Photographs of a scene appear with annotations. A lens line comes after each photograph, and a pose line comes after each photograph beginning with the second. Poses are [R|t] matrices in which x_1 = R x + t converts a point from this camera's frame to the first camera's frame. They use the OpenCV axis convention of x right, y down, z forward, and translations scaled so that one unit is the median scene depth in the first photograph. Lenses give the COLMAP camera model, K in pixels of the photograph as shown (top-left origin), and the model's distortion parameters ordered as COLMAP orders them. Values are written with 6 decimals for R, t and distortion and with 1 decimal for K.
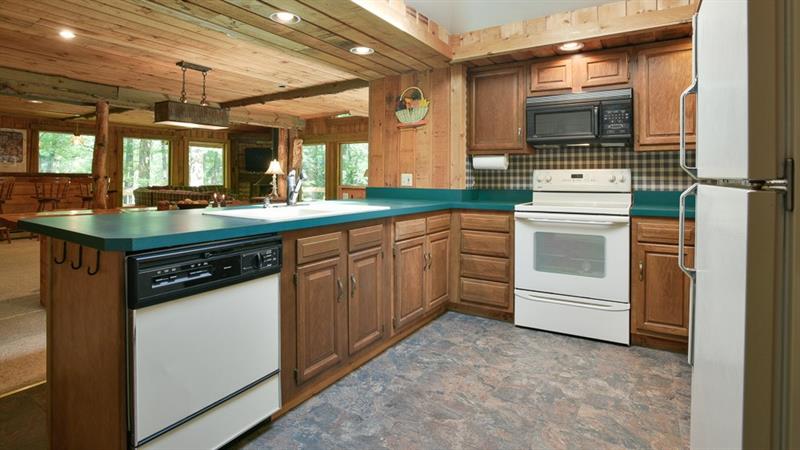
lens RADIAL K [[412.3, 0, 387.4], [0, 412.3, 203.5], [0, 0, 1]] dist [-0.050644, 0.004181]
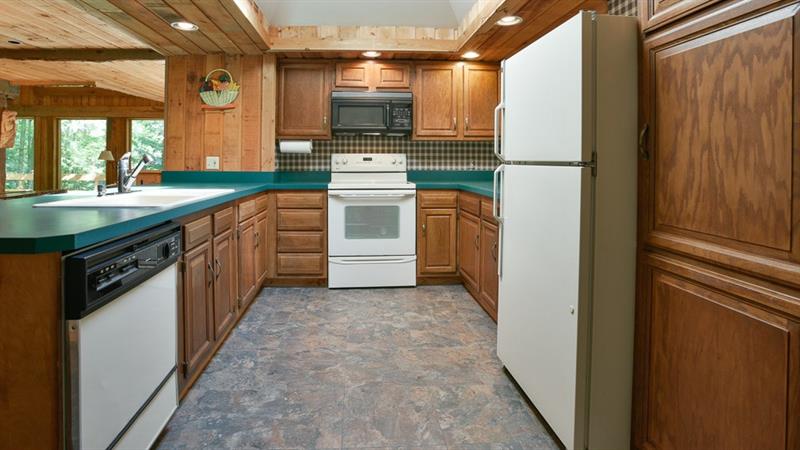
lens RADIAL K [[399.1, 0, 391.2], [0, 399.1, 195.7], [0, 0, 1]] dist [-0.046665, 0.015441]
pose [[0.804355, -0.050456, 0.592003, -0.227329], [0.035397, 0.998687, 0.037025, 0.000636], [-0.593094, -0.008826, 0.805085, -0.012845]]
